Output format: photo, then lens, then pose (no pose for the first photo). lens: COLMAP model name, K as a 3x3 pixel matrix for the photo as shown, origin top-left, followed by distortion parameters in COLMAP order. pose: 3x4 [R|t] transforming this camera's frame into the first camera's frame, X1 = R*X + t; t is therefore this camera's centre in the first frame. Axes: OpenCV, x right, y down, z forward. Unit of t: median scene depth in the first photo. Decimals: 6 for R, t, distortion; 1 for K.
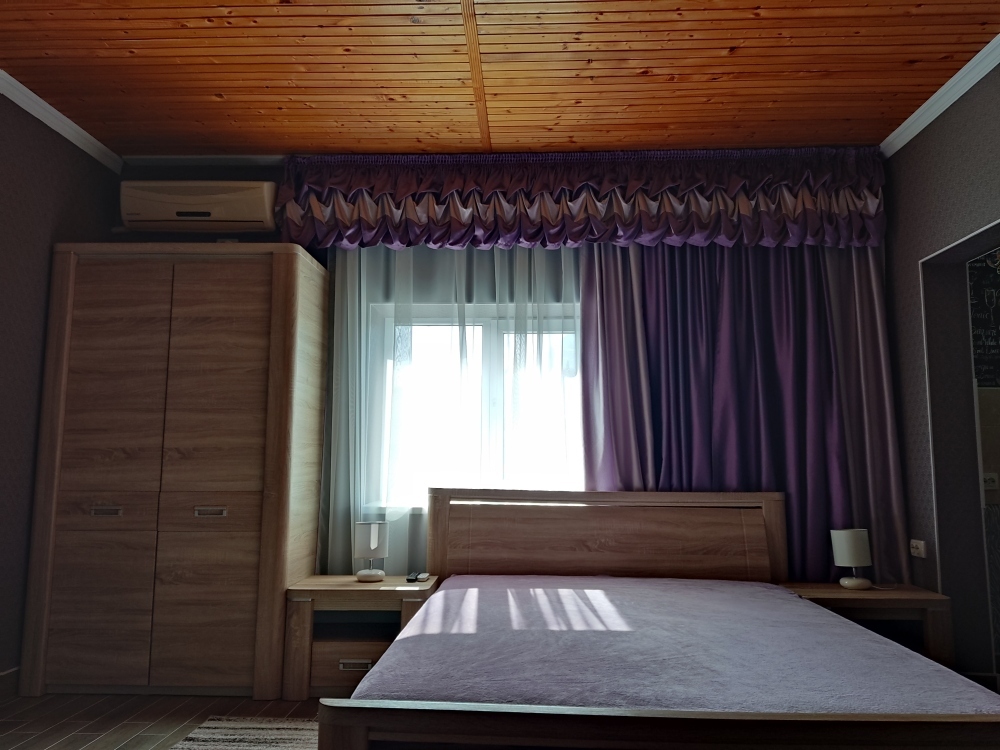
lens RADIAL K [[736.7, 0, 502.7], [0, 736.7, 375.6], [0, 0, 1]] dist [0.060941, -0.039314]
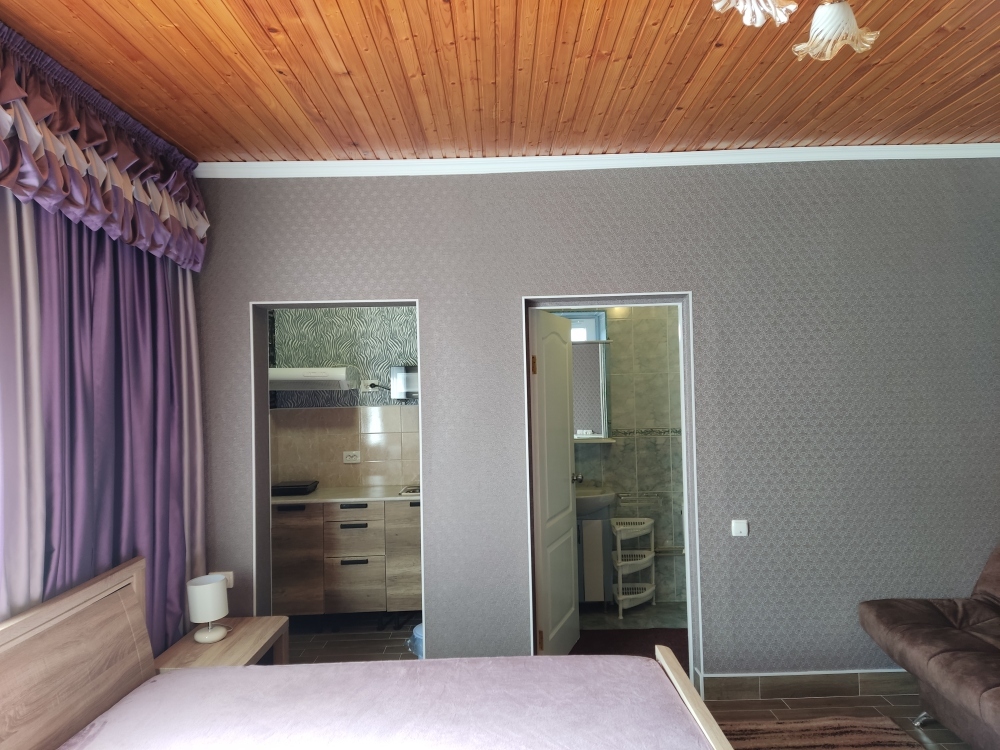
lens RADIAL K [[736.7, 0, 505.0], [0, 736.7, 375.3], [0, 0, 1]] dist [0.060941, -0.039314]
pose [[-0.044109, 0.011612, 0.998959, -0.483132], [-0.090872, 0.995741, -0.015587, -0.067489], [-0.994885, -0.091465, -0.042866, 0.678793]]
